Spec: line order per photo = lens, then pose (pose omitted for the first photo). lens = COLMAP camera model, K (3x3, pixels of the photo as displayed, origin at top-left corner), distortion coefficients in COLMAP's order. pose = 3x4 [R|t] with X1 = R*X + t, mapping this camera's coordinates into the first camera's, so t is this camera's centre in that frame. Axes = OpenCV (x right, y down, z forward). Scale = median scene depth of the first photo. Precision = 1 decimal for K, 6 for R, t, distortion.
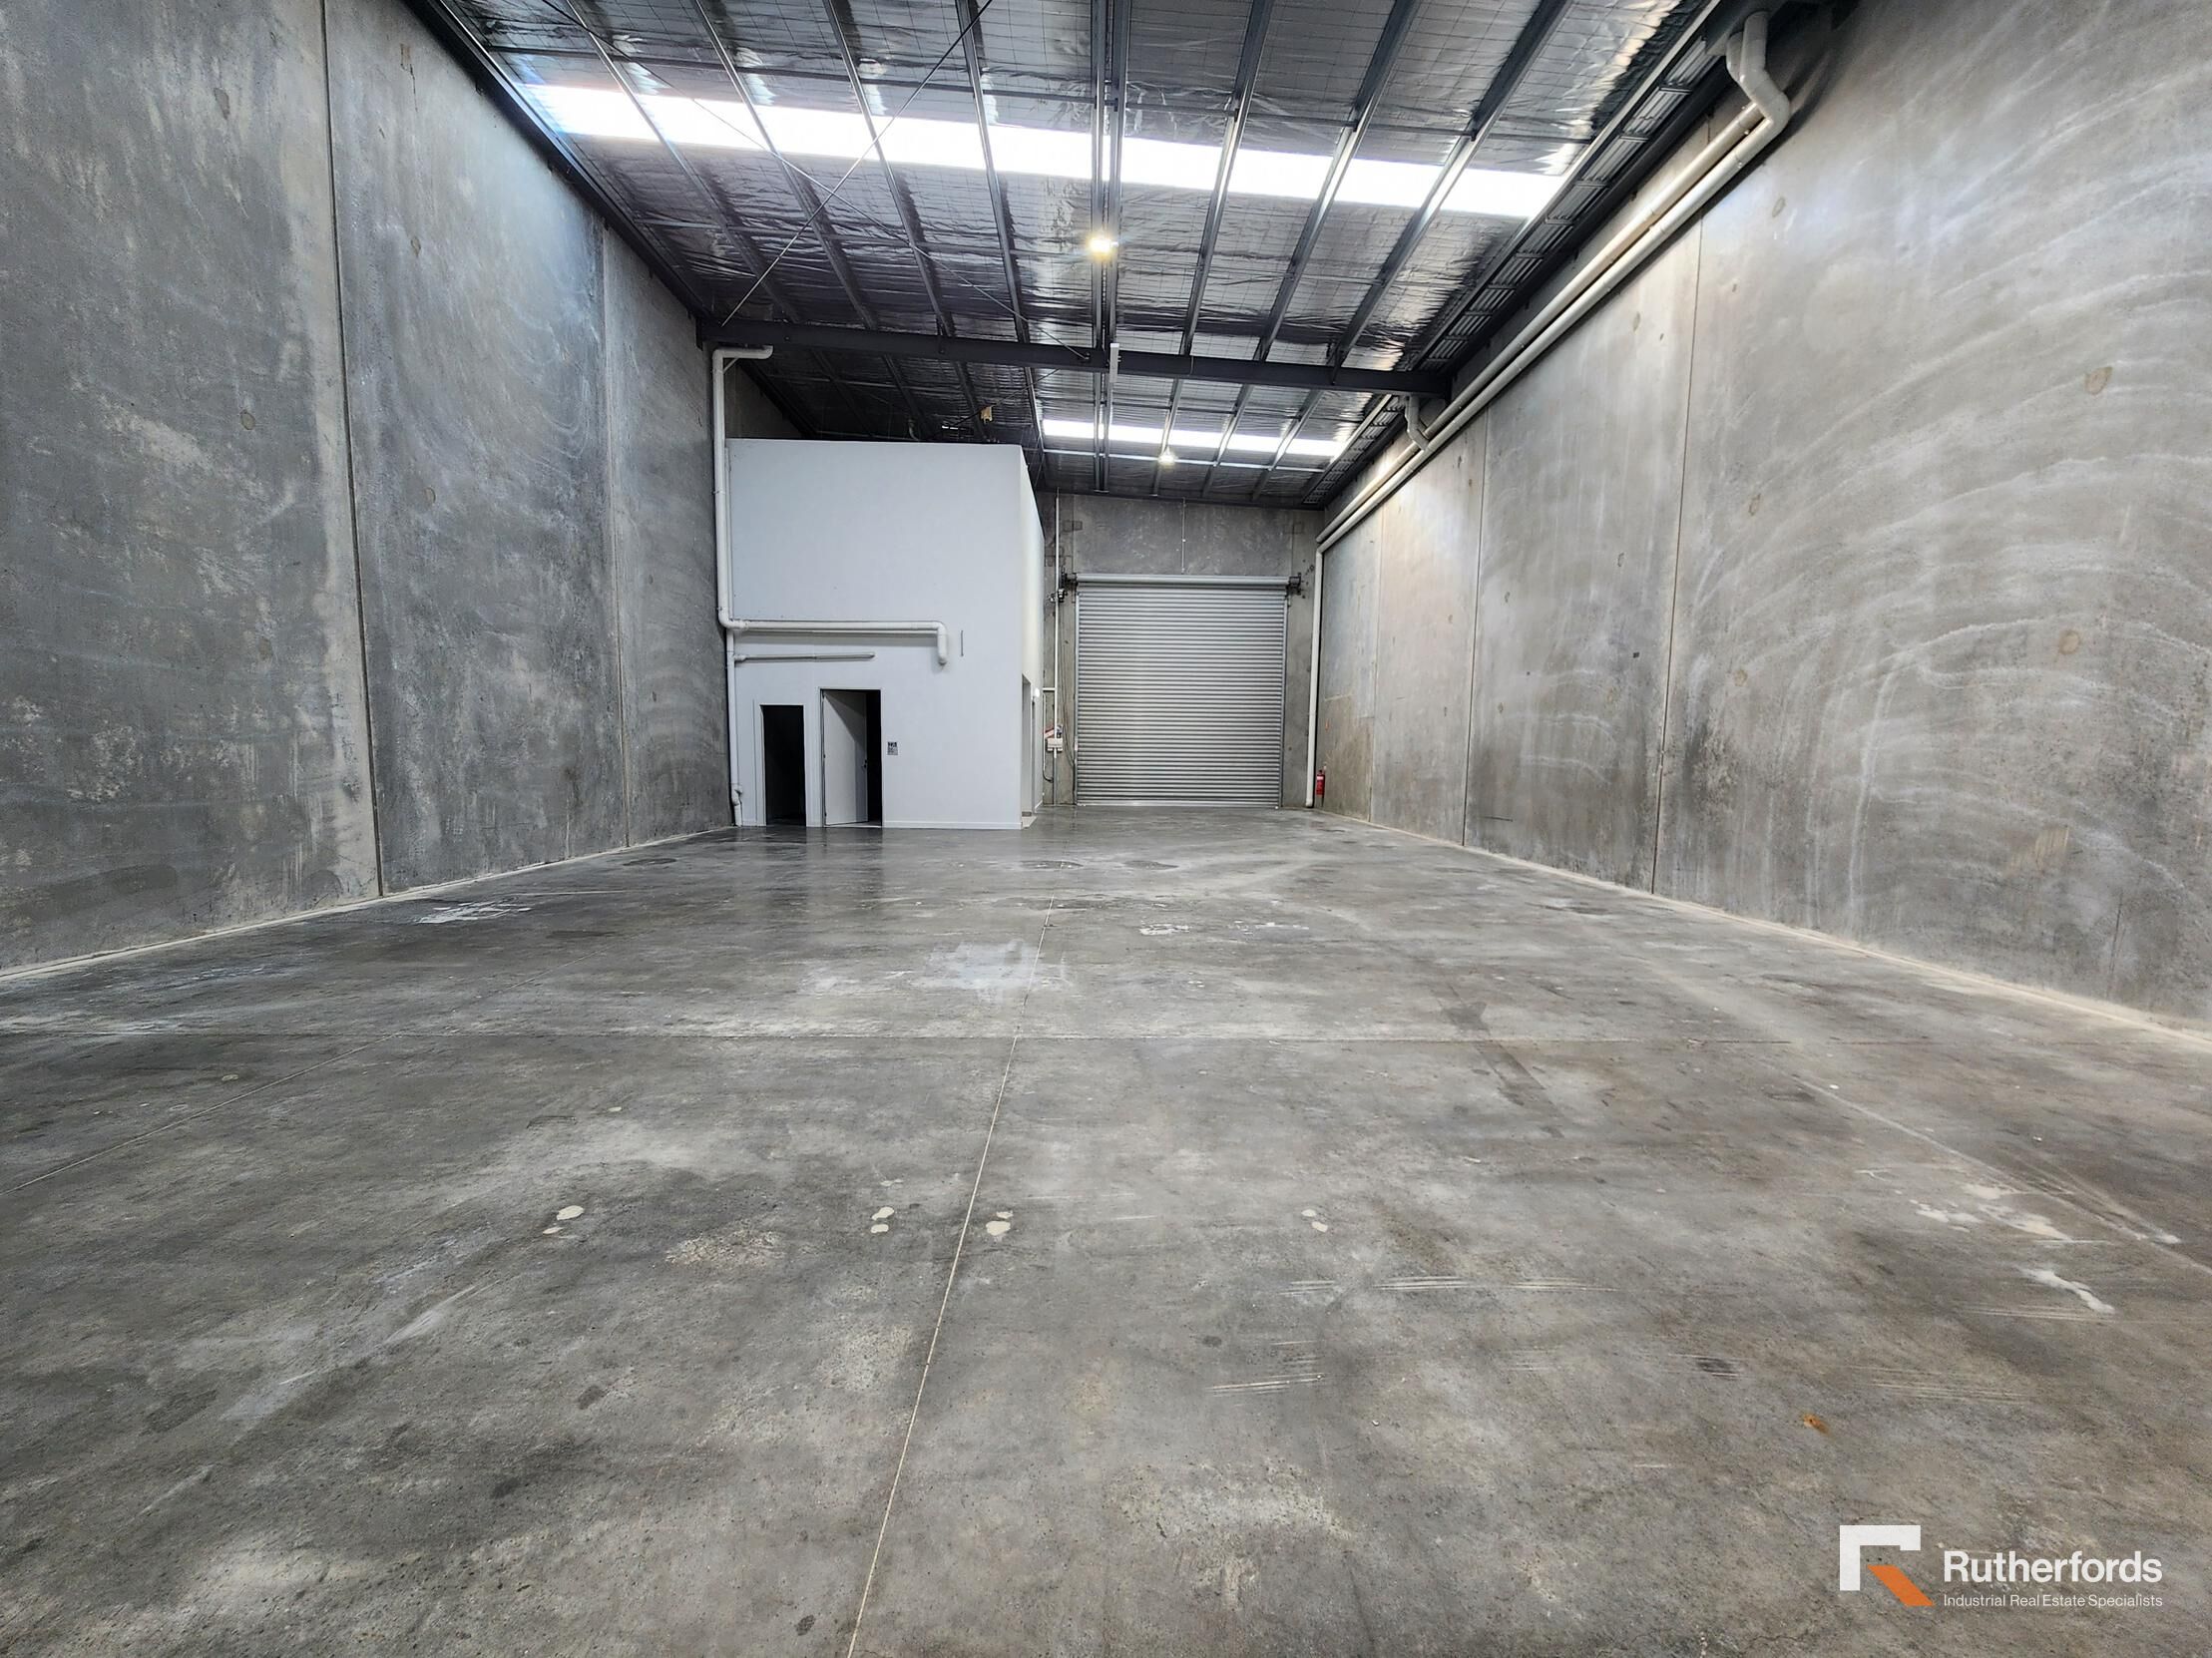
lens RADIAL K [[903.4, 0, 1117.4], [0, 903.4, 840.5], [0, 0, 1]] dist [0.000304, -0.000131]
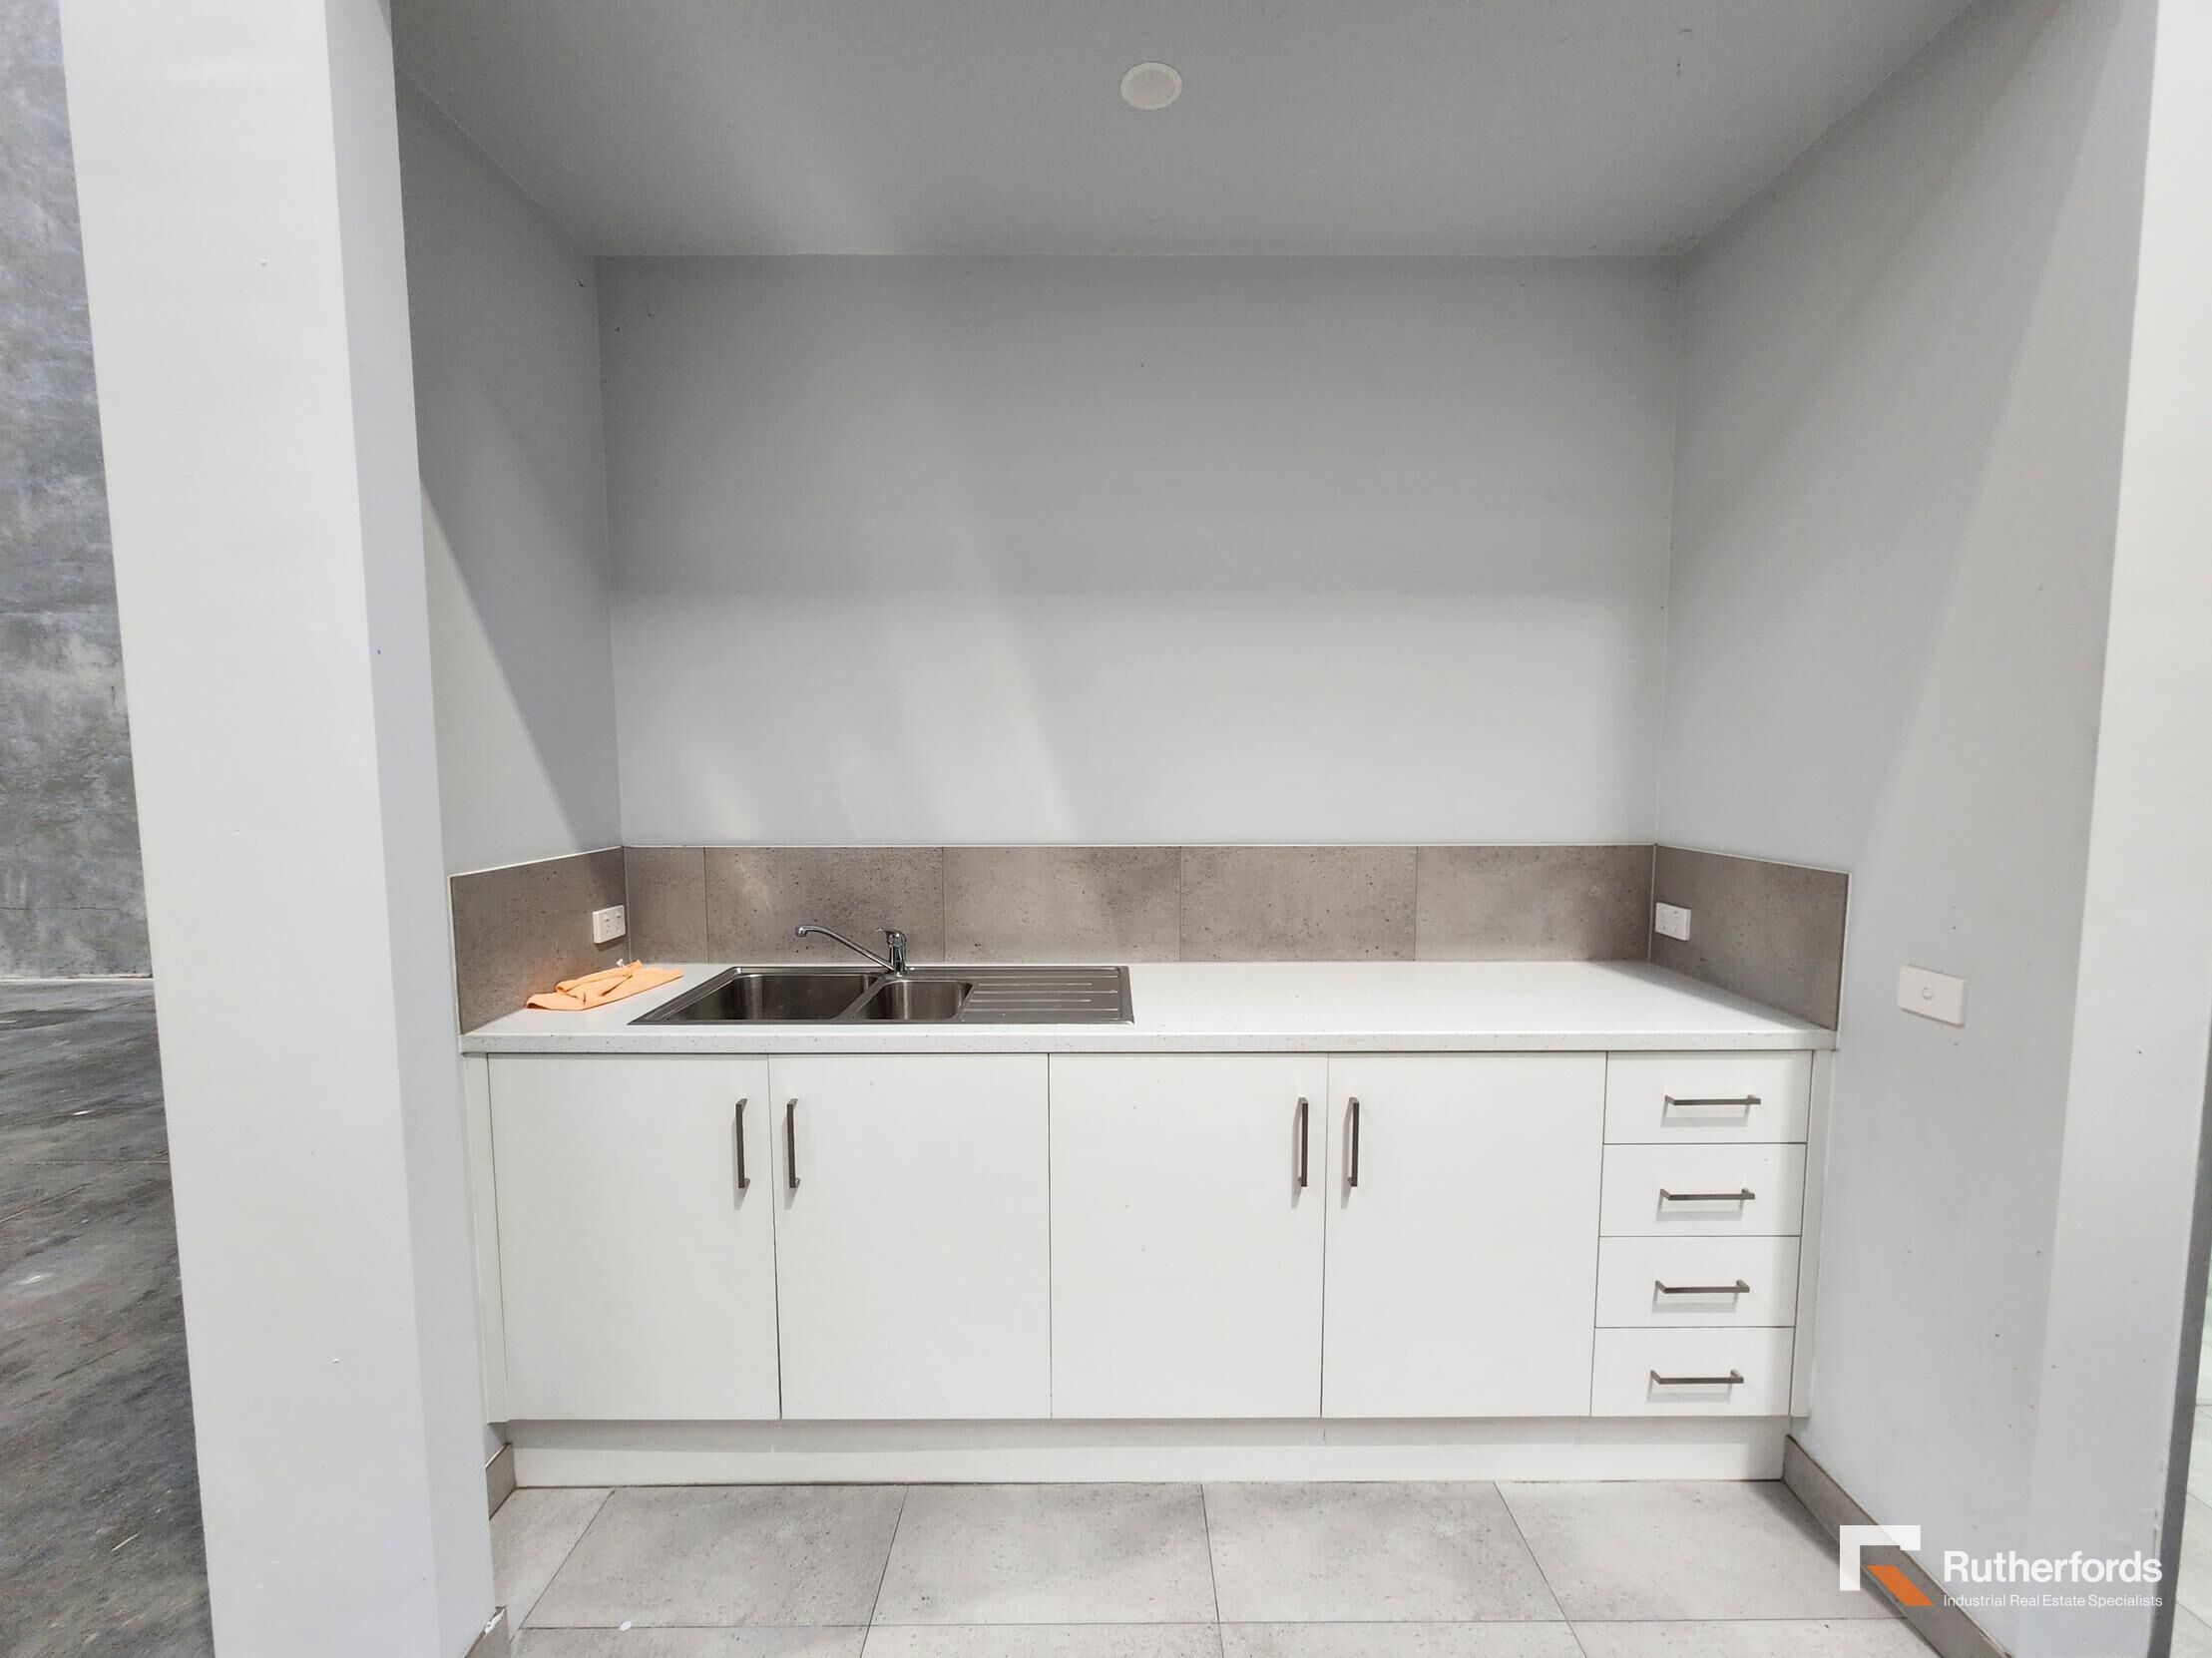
lens RADIAL K [[903.4, 0, 1107.8], [0, 903.4, 836.2], [0, 0, 1]] dist [0.000304, -0.000131]
pose [[-0.027132, 0.070574, -0.997137, -0.055397], [-0.094567, 0.992850, 0.072844, -0.210554], [0.995149, 0.096273, -0.020264, 1.981635]]
